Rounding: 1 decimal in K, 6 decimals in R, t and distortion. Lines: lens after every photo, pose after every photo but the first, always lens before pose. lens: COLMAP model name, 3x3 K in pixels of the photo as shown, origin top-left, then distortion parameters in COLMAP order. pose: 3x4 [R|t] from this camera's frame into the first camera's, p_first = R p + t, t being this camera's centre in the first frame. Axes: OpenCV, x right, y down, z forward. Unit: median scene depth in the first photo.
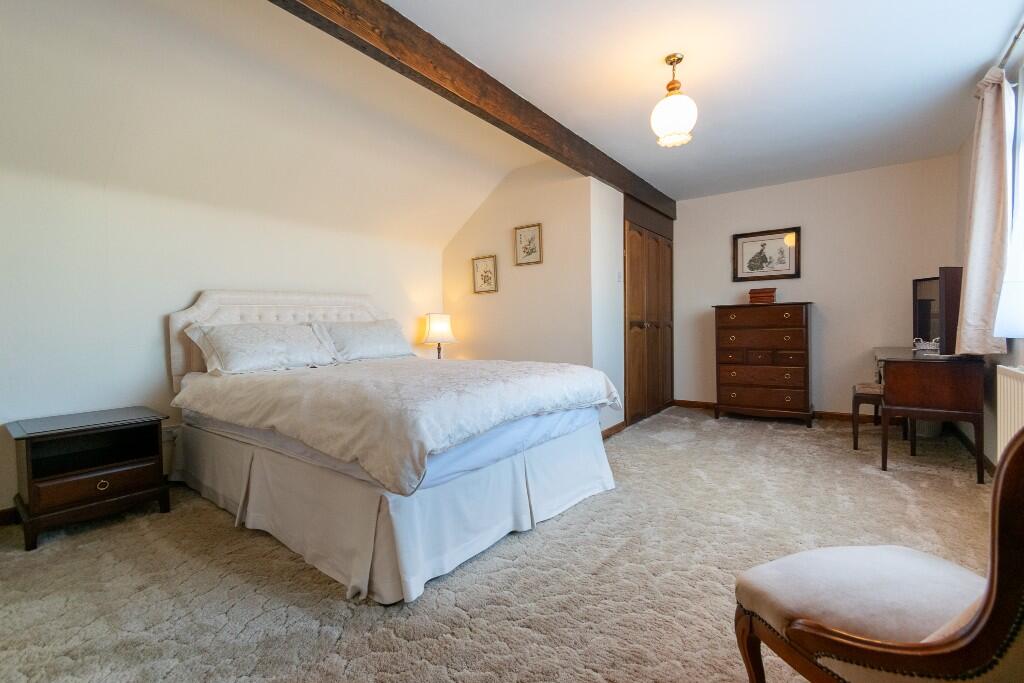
lens RADIAL K [[454.2, 0, 516.5], [0, 454.2, 338.0], [0, 0, 1]] dist [-0.001932, -0.000741]
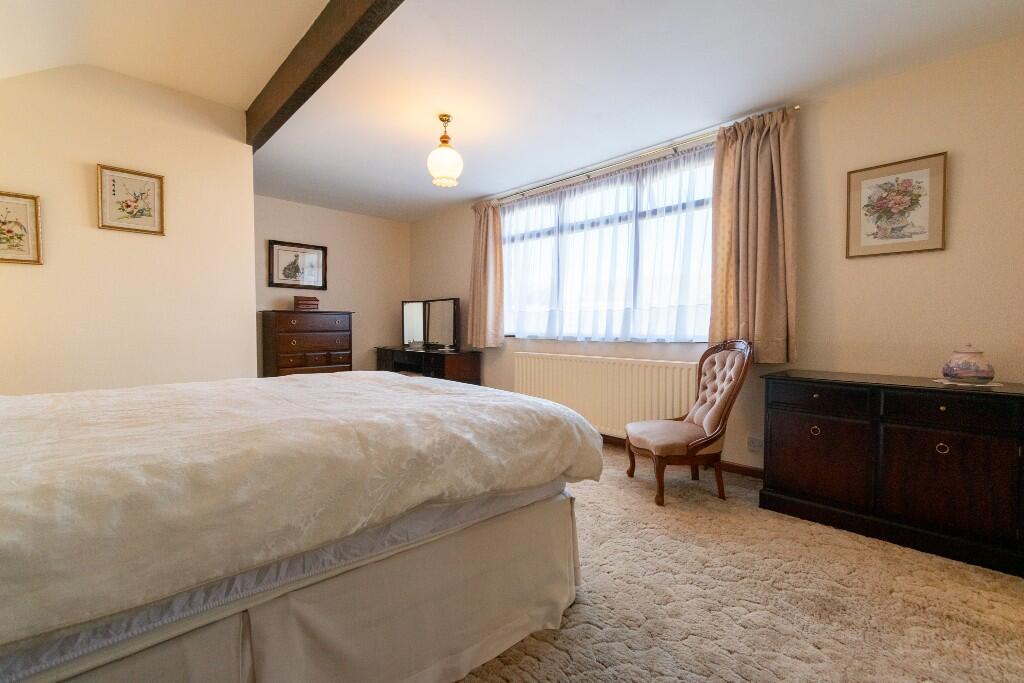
lens RADIAL K [[454.2, 0, 516.5], [0, 454.2, 338.0], [0, 0, 1]] dist [-0.001932, -0.000741]
pose [[0.171594, -0.004665, 0.985157, -0.447827], [0.013472, 0.999906, 0.002388, -0.006439], [-0.985076, 0.012862, 0.171641, 0.318901]]
